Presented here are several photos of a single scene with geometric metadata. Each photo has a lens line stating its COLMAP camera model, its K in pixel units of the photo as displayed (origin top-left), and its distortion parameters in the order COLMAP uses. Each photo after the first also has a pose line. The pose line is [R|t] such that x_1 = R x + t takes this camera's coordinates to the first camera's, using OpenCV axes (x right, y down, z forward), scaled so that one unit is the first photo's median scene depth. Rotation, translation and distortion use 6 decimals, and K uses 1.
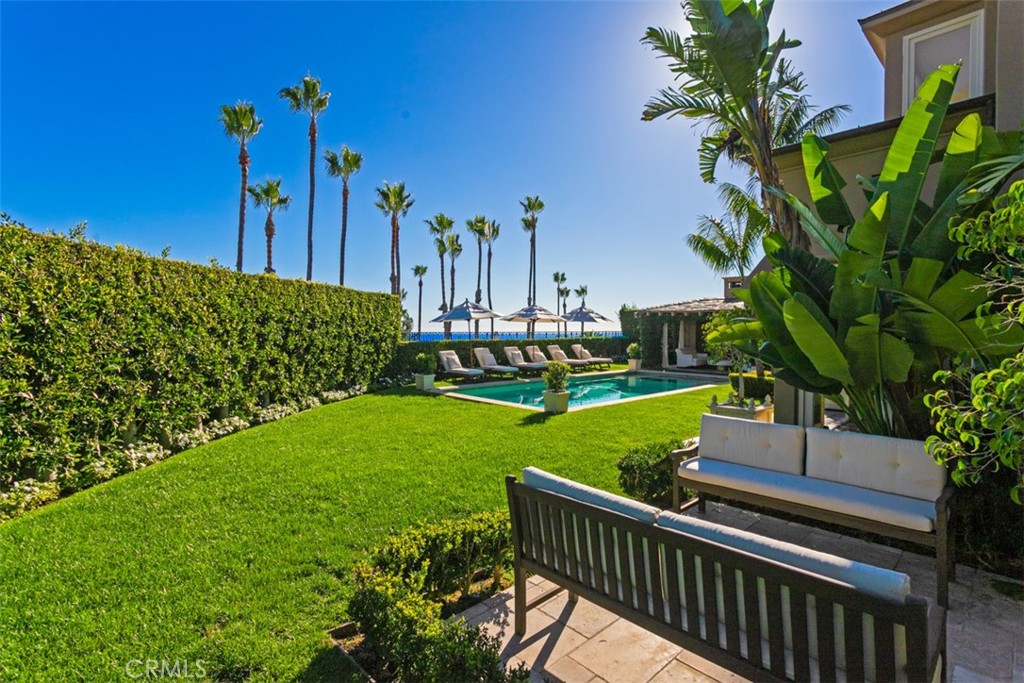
lens RADIAL K [[501.1, 0, 508.2], [0, 501.1, 339.2], [0, 0, 1]] dist [0.000825, 0.000221]
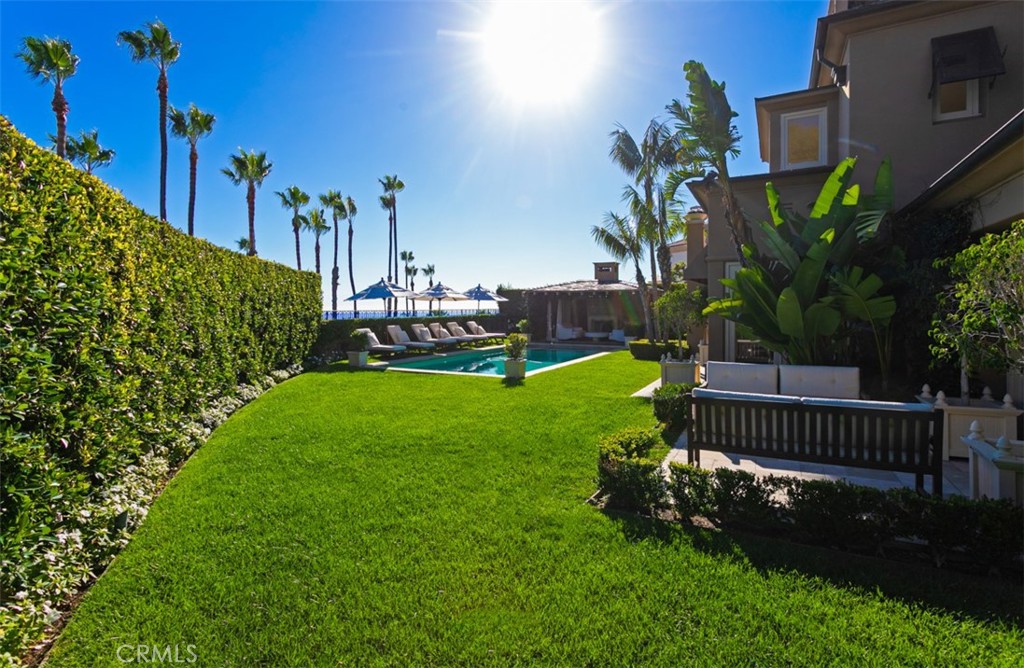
lens RADIAL K [[495.3, 0, 512.7], [0, 495.3, 314.6], [0, 0, 1]] dist [0.009958, -0.001603]
pose [[0.946140, -0.009204, 0.323627, -0.130802], [0.011107, 0.999930, -0.004035, 0.001547], [-0.323568, 0.007412, 0.946176, -0.044958]]
